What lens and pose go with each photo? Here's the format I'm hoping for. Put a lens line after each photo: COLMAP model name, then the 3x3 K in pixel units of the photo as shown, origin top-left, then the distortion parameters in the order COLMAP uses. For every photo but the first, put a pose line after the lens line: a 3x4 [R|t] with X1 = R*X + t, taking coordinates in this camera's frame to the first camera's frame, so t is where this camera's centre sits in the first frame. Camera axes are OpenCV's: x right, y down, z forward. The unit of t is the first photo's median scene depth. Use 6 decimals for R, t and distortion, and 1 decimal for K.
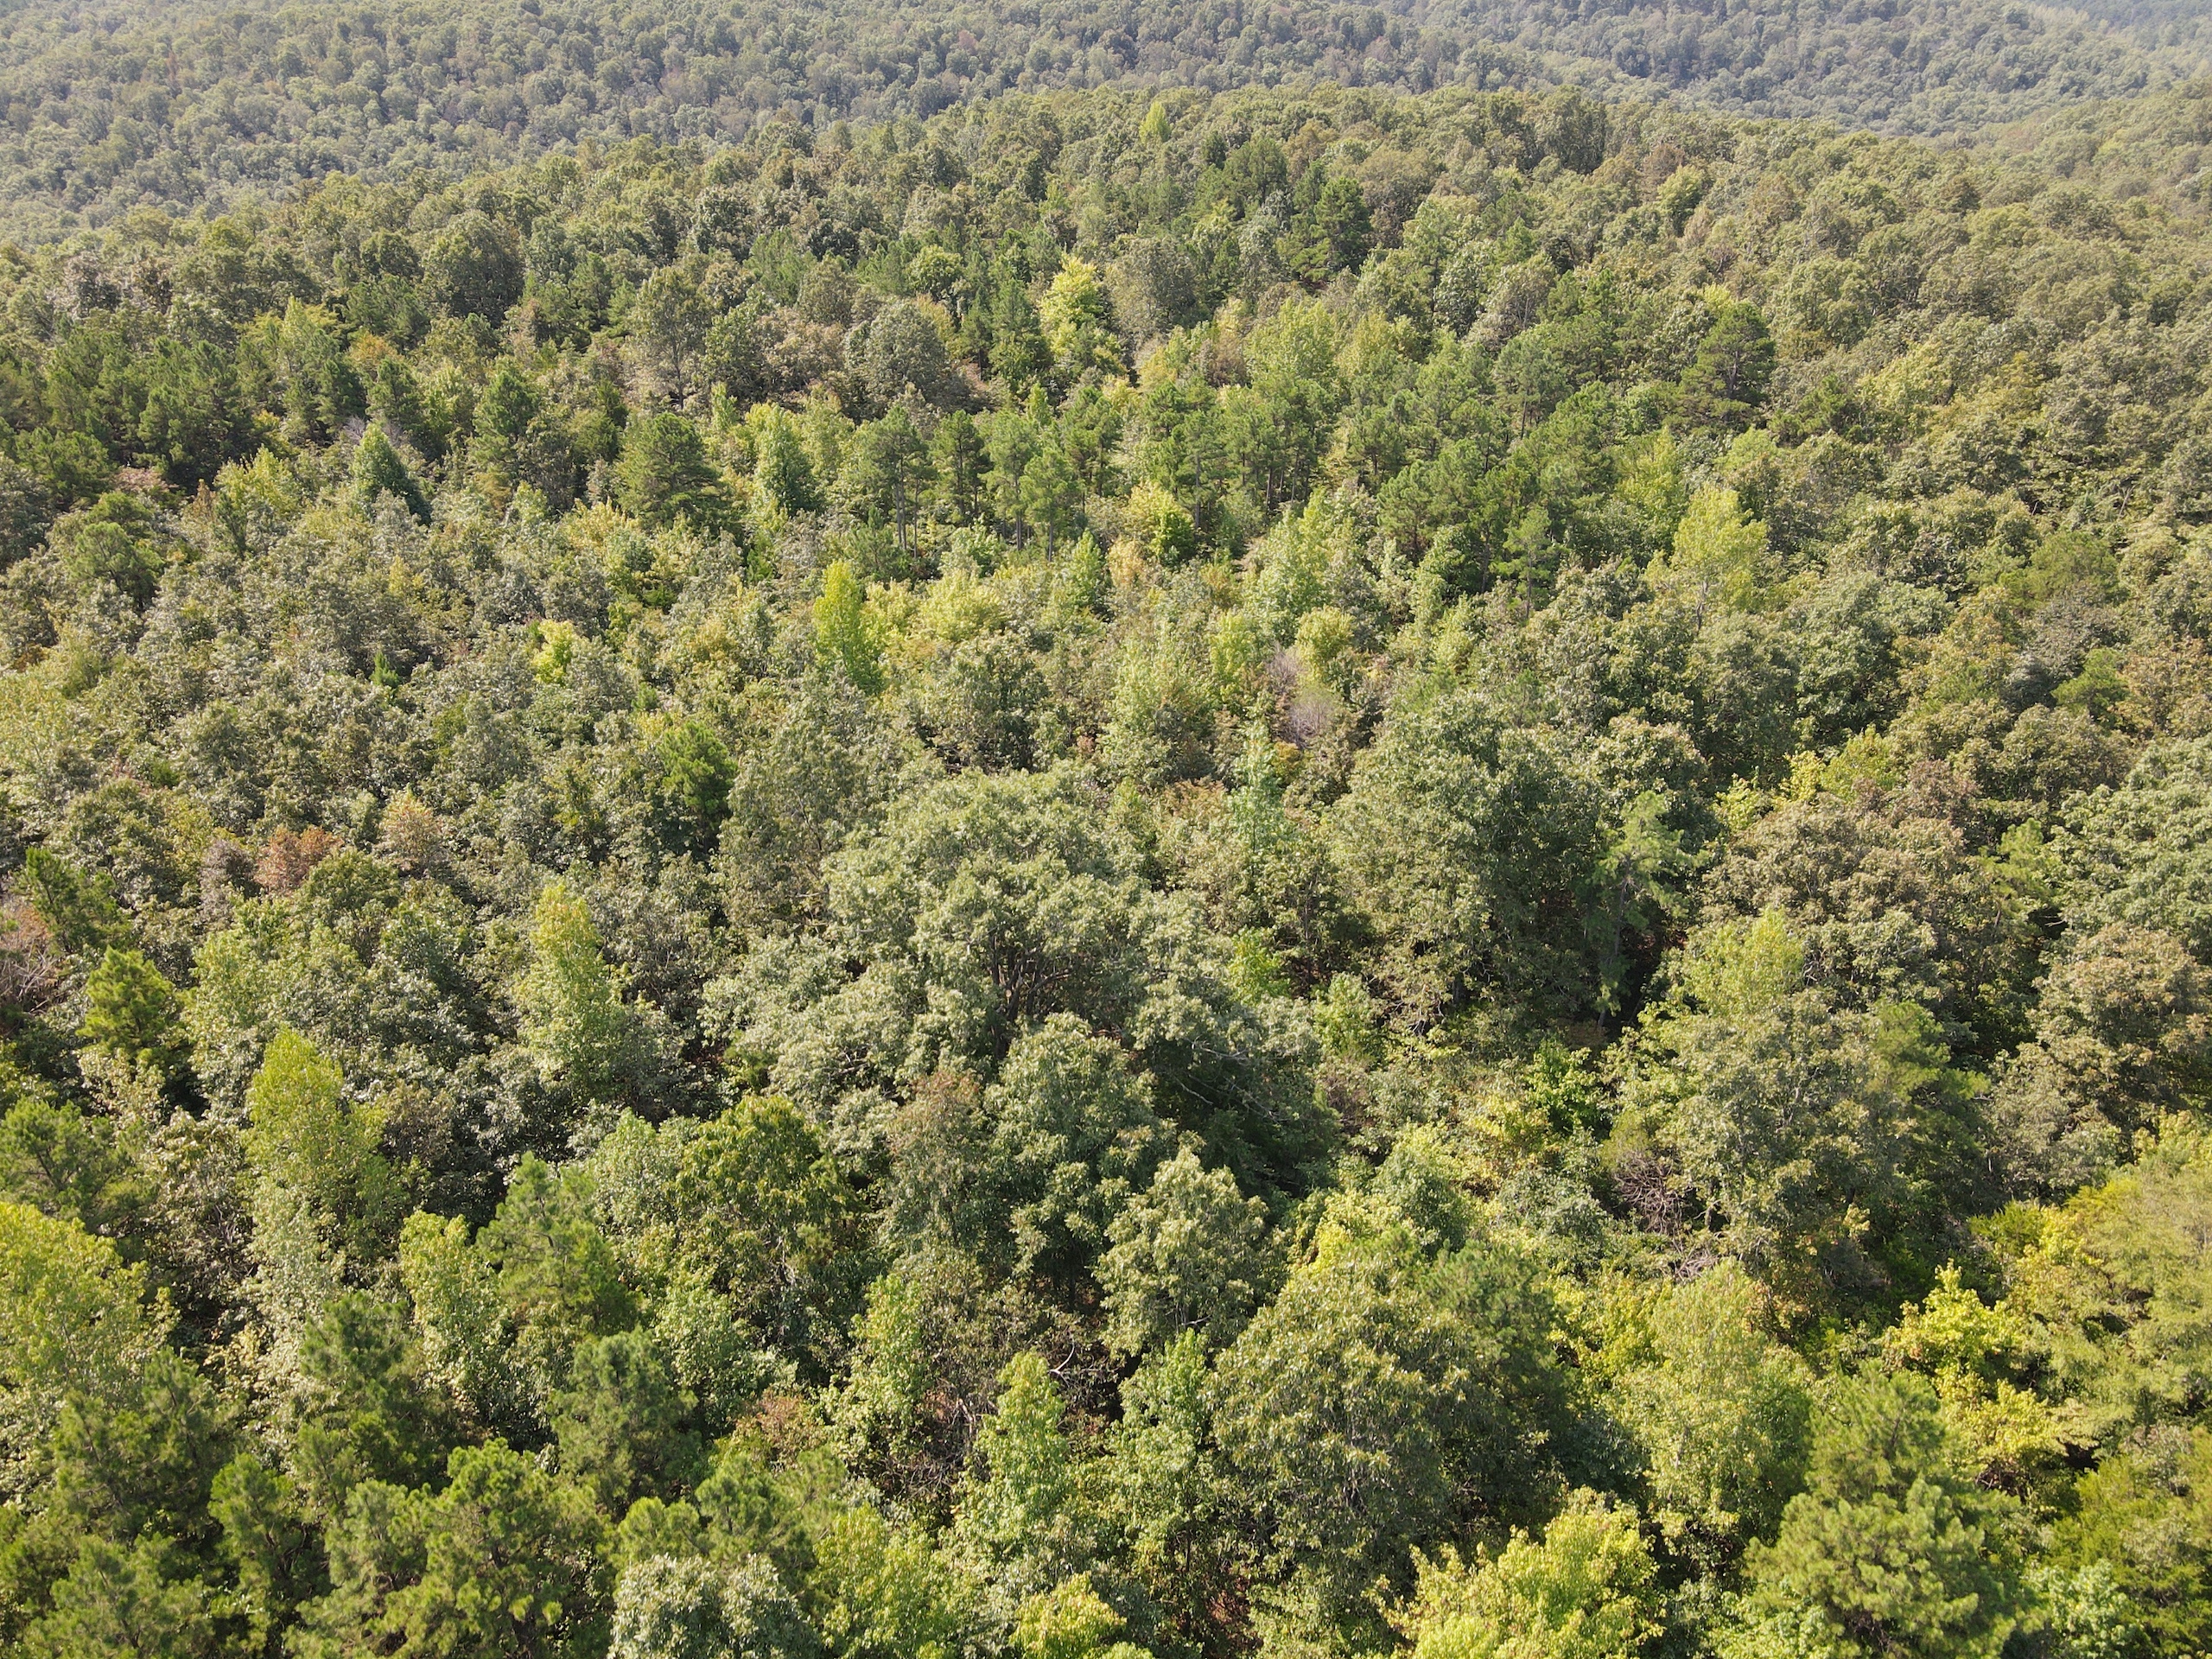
lens RADIAL K [[1624.9, 0, 1103.8], [0, 1624.9, 842.3], [0, 0, 1]] dist [-0.007704, 0.035488]
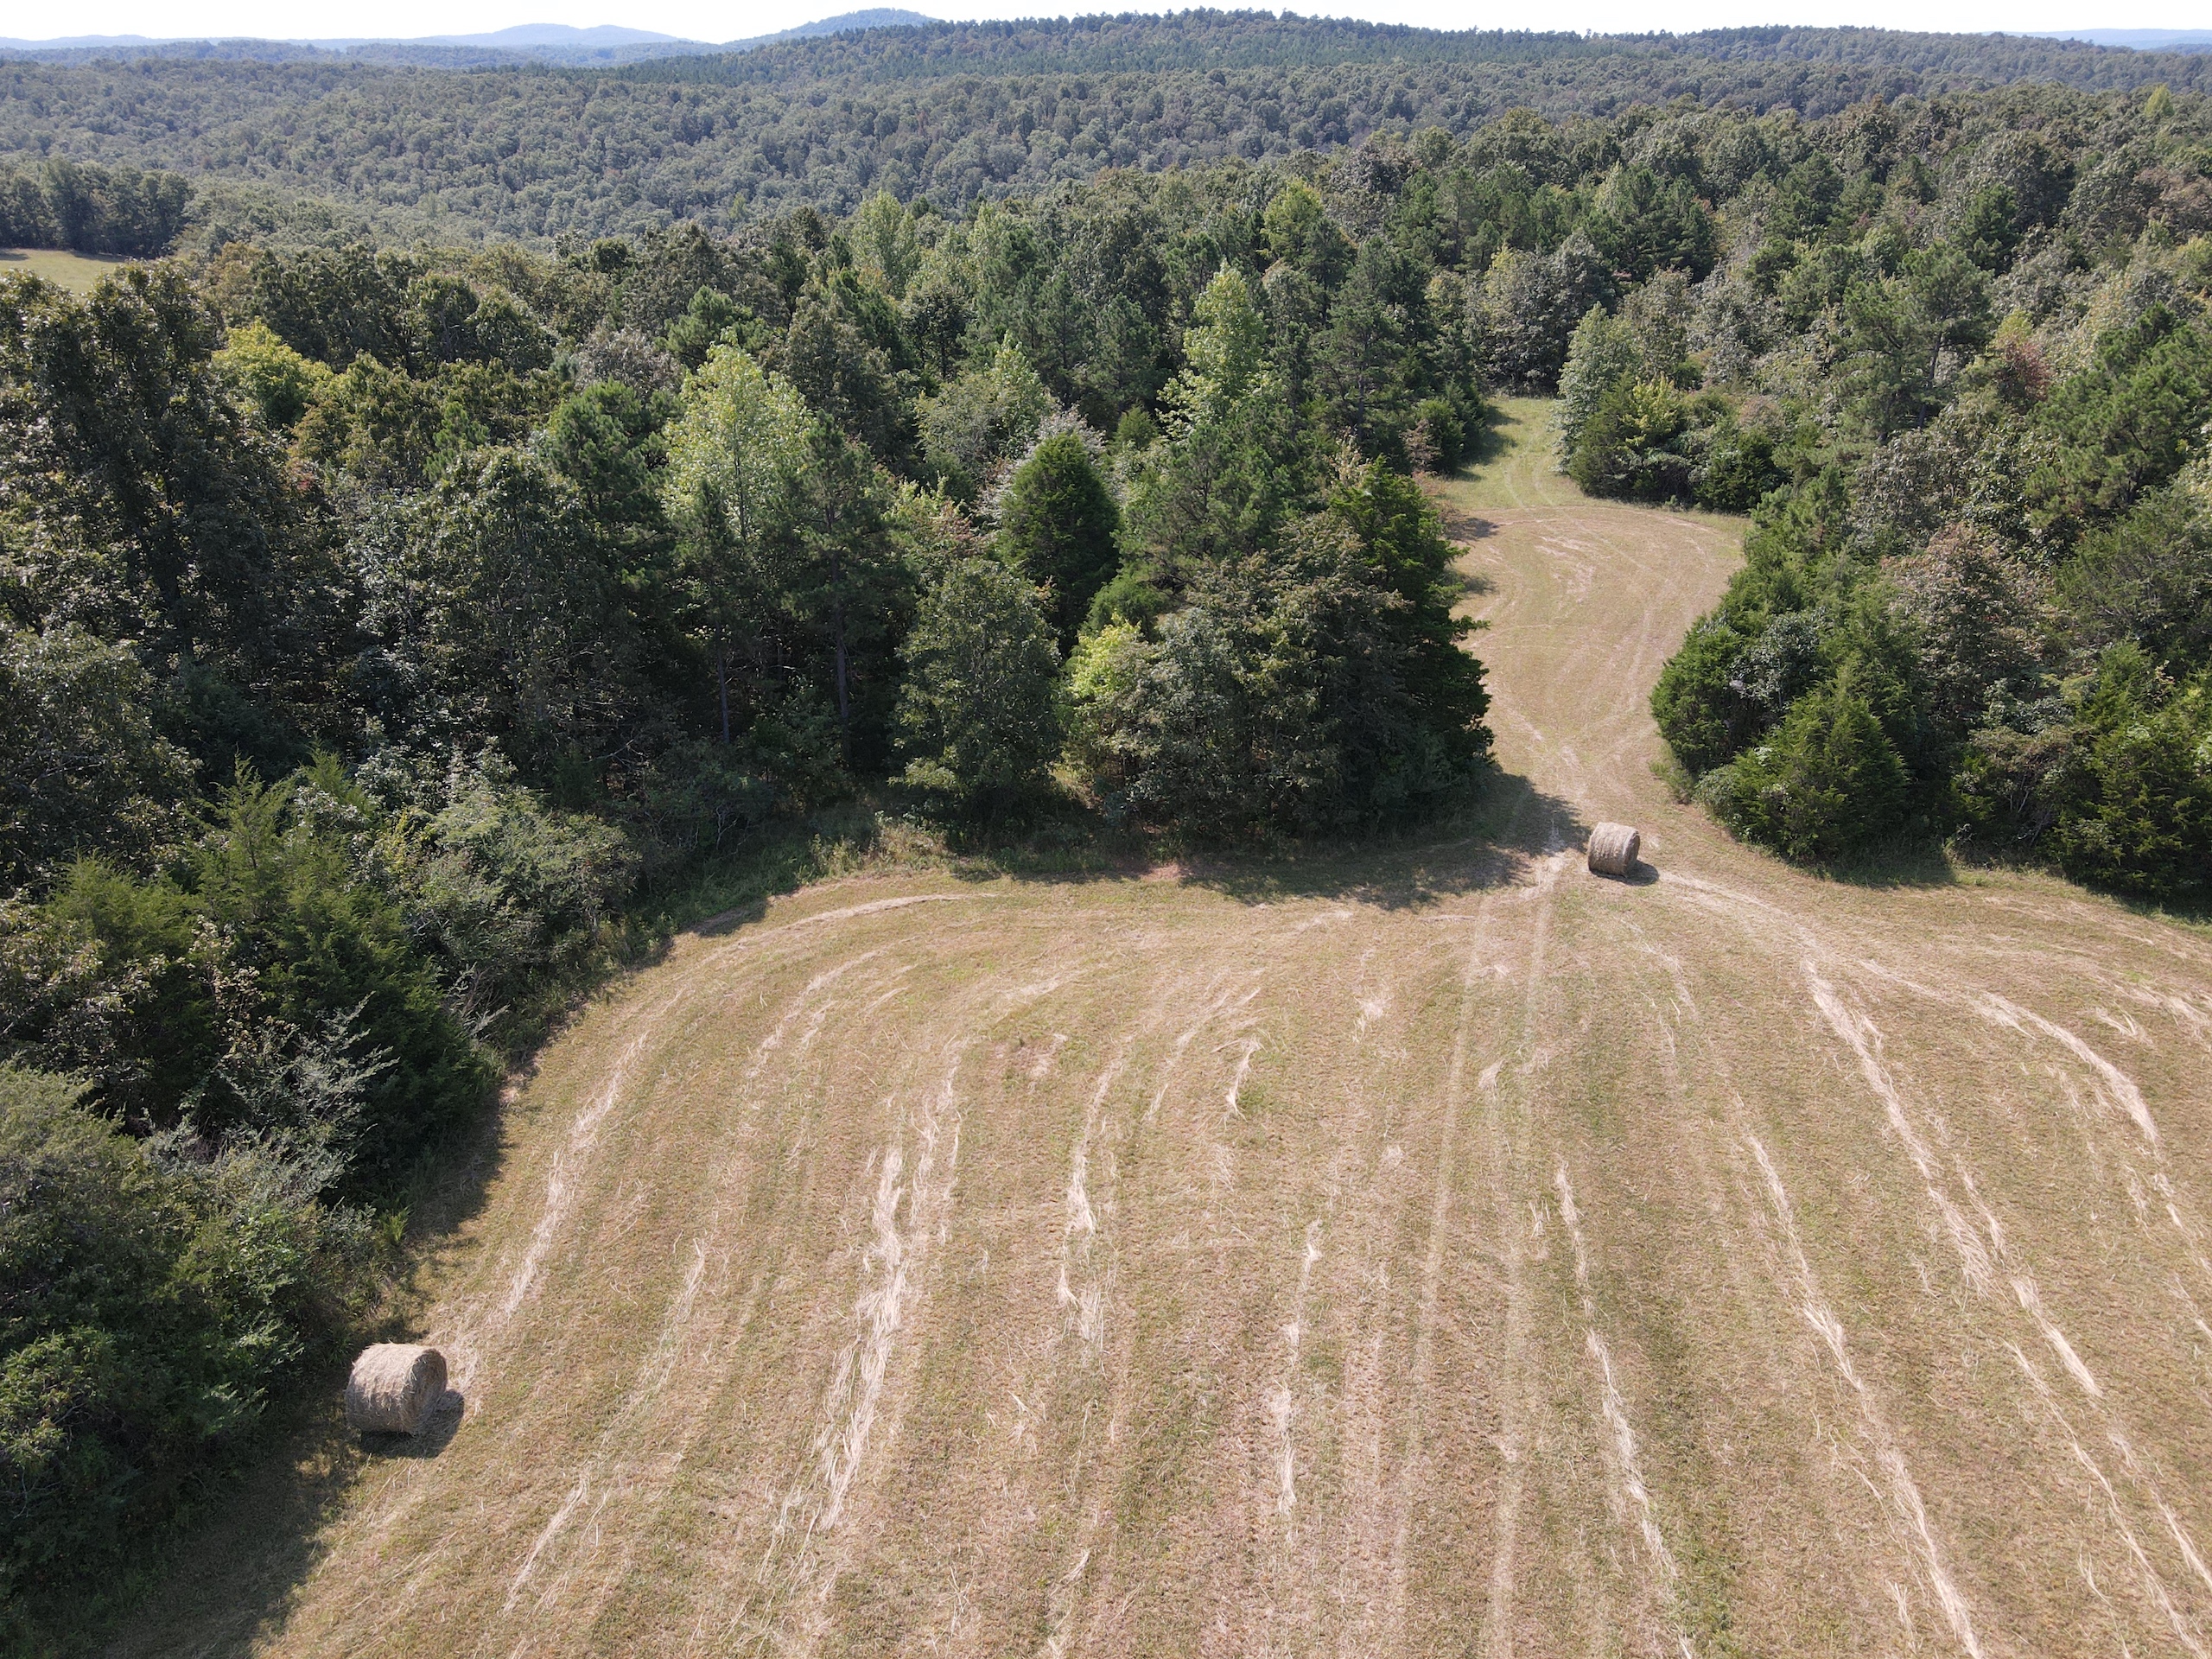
lens RADIAL K [[1624.9, 0, 1103.8], [0, 1624.9, 842.3], [0, 0, 1]] dist [-0.007704, 0.035488]
pose [[0.969355, 0.109754, -0.219784, -0.673198], [-0.123872, 0.990962, -0.051479, 0.273226], [0.212147, 0.077127, 0.974189, -0.135235]]
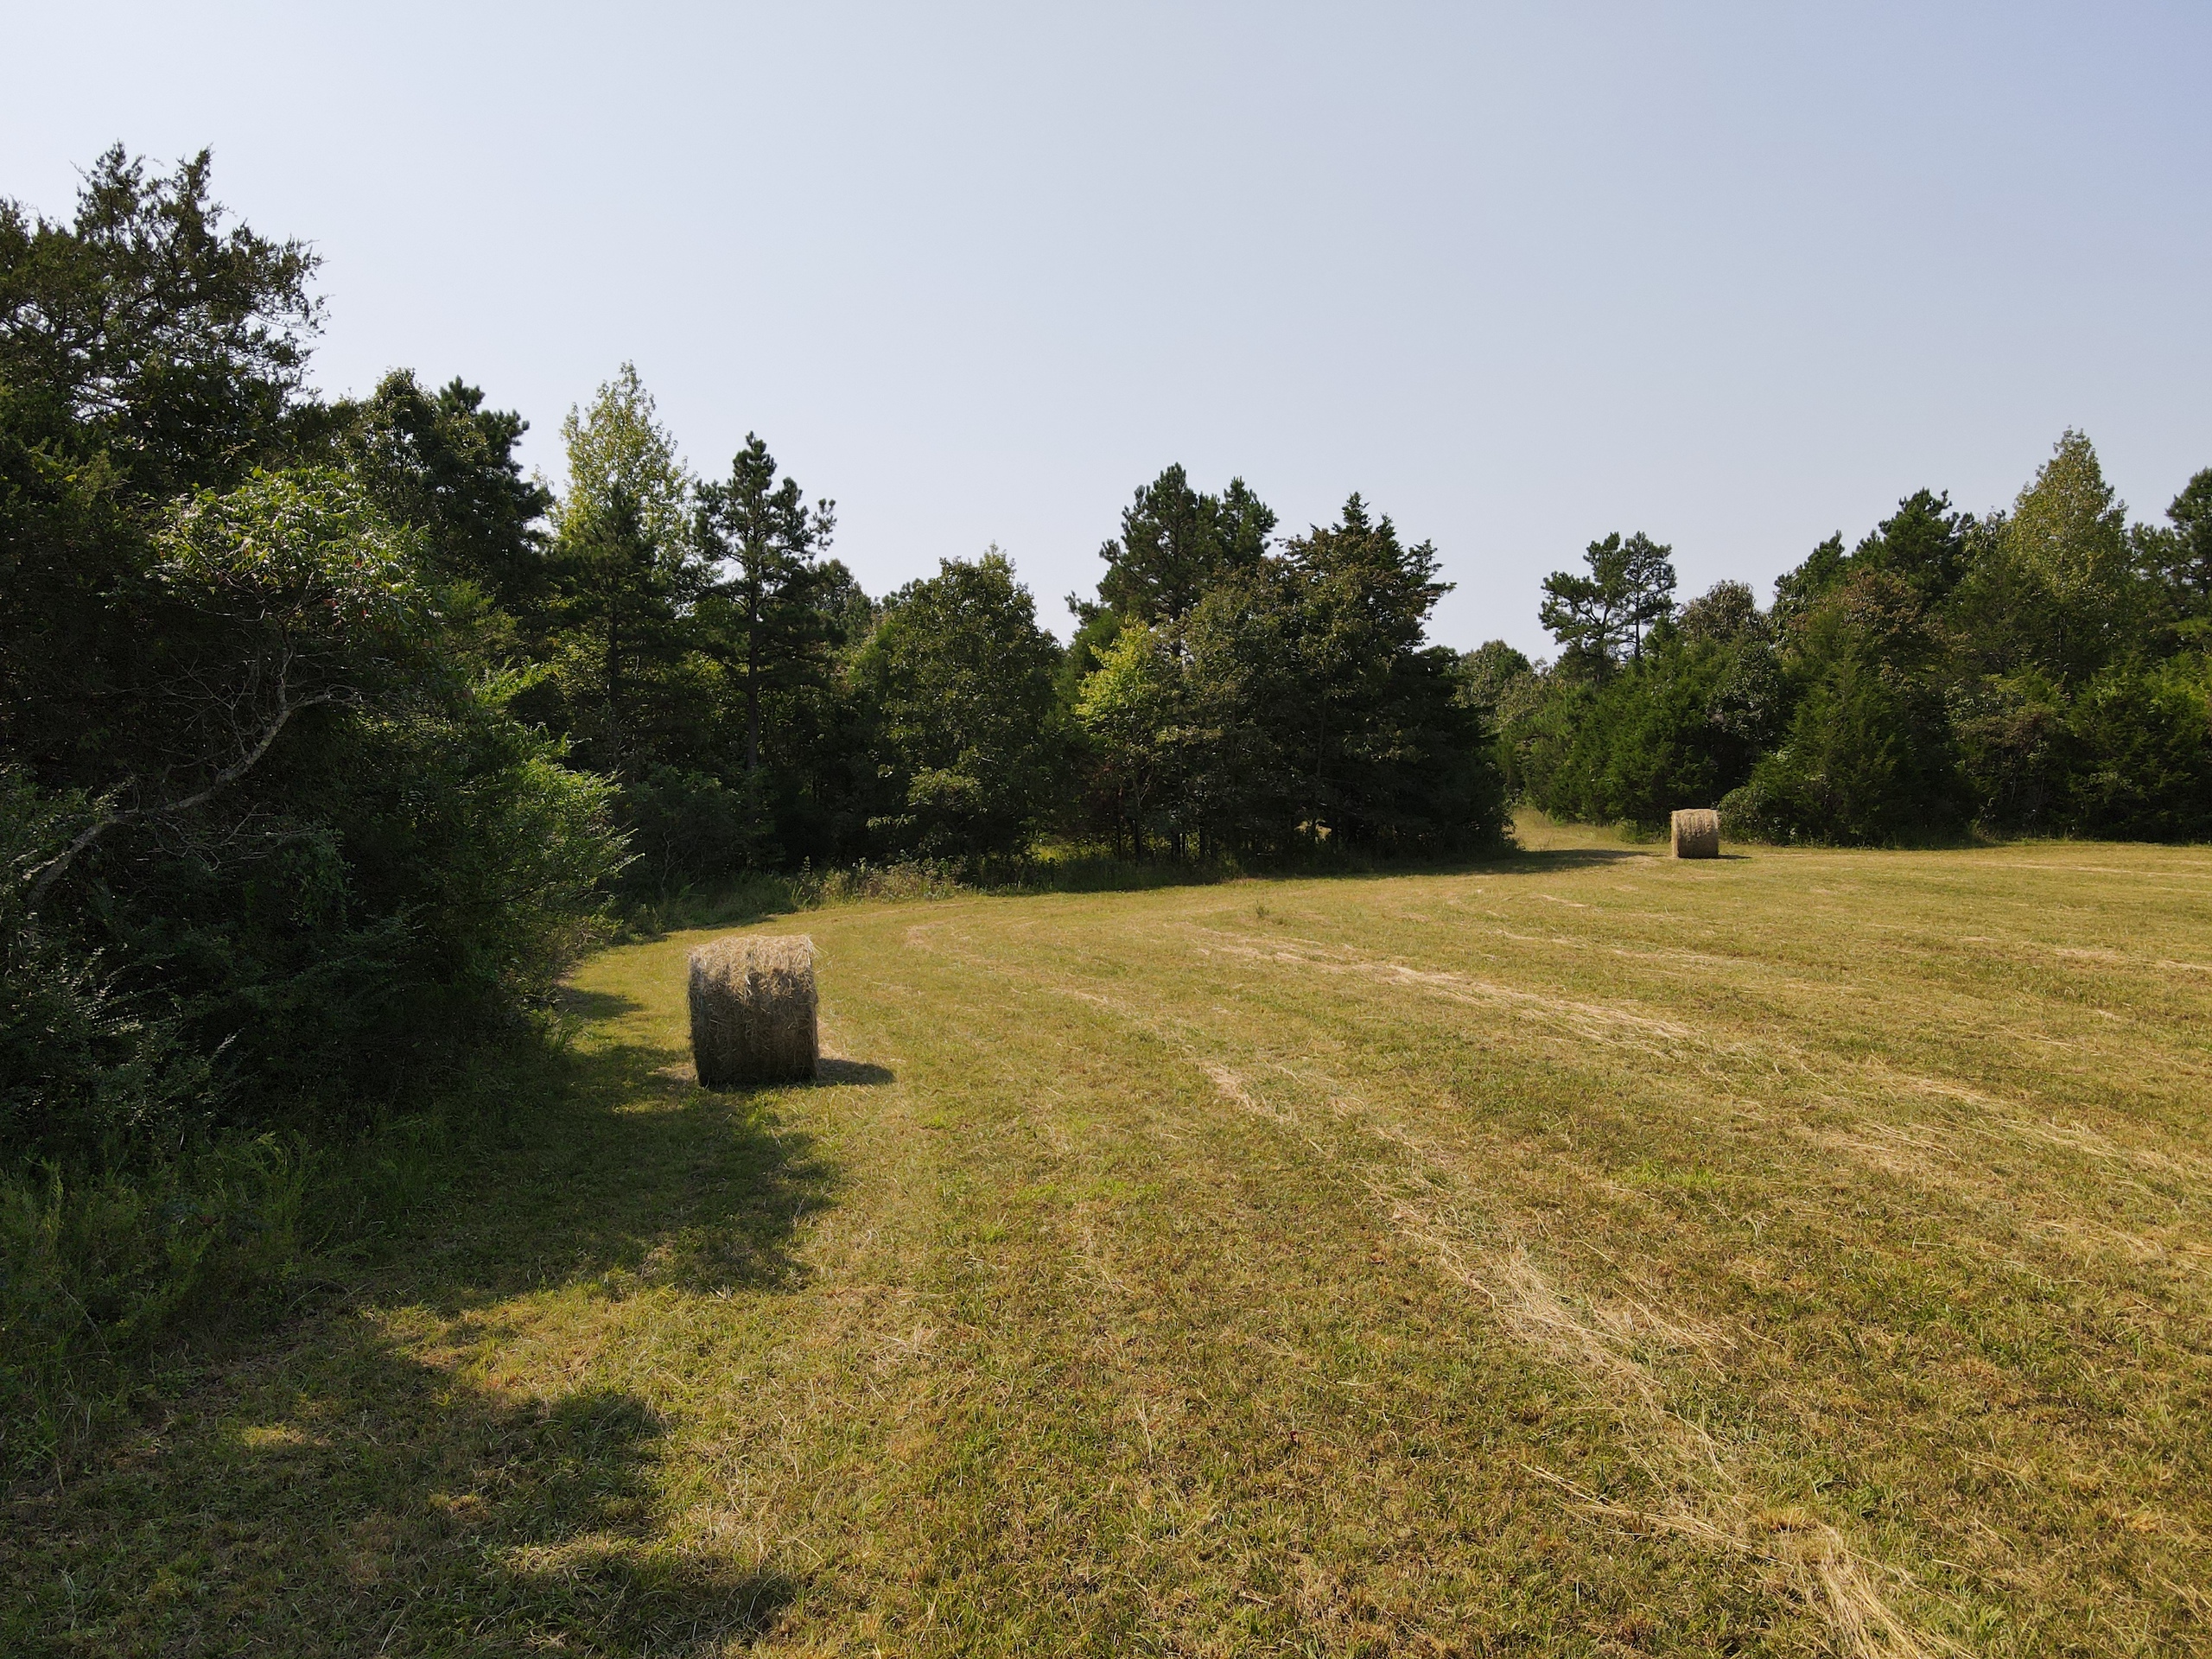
lens RADIAL K [[1622.9, 0, 1102.6], [0, 1622.9, 847.2], [0, 0, 1]] dist [-0.002326, 0.036596]
pose [[0.995225, -0.000992, 0.097598, -0.827079], [0.045383, 0.889978, -0.453739, 0.418756], [-0.086410, 0.456002, 0.885774, -0.018362]]
